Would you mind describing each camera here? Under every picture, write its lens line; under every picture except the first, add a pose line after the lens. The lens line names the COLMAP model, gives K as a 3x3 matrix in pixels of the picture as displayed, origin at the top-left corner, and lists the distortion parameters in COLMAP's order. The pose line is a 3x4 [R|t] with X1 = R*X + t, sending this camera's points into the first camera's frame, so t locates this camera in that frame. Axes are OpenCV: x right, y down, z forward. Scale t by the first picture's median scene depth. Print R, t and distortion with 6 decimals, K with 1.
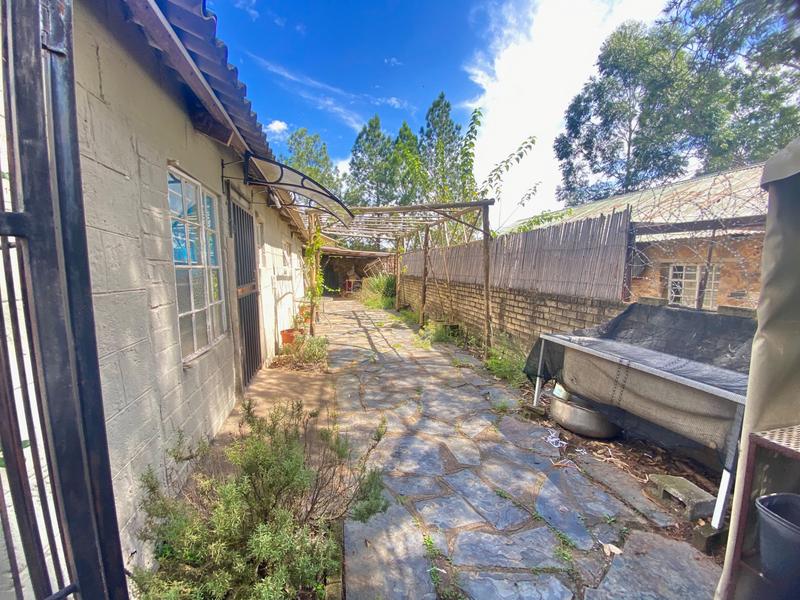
lens RADIAL K [[325.0, 0, 390.9], [0, 325.0, 301.0], [0, 0, 1]] dist [0.024236, -0.021897]
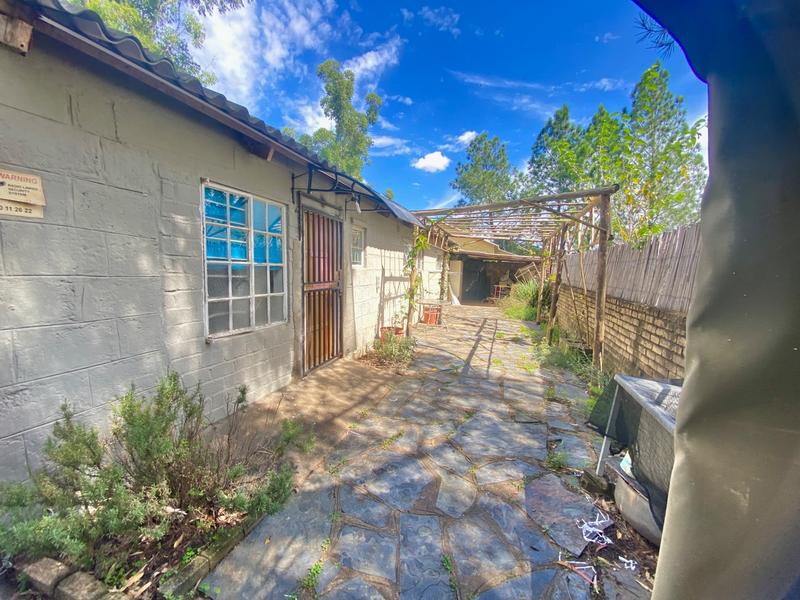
lens RADIAL K [[326.2, 0, 395.7], [0, 326.2, 297.9], [0, 0, 1]] dist [0.021461, -0.017368]
pose [[0.868226, 0.085727, -0.488707, 0.328062], [-0.095409, 0.995425, 0.005112, -0.020978], [0.486909, 0.042189, 0.872433, 0.130926]]
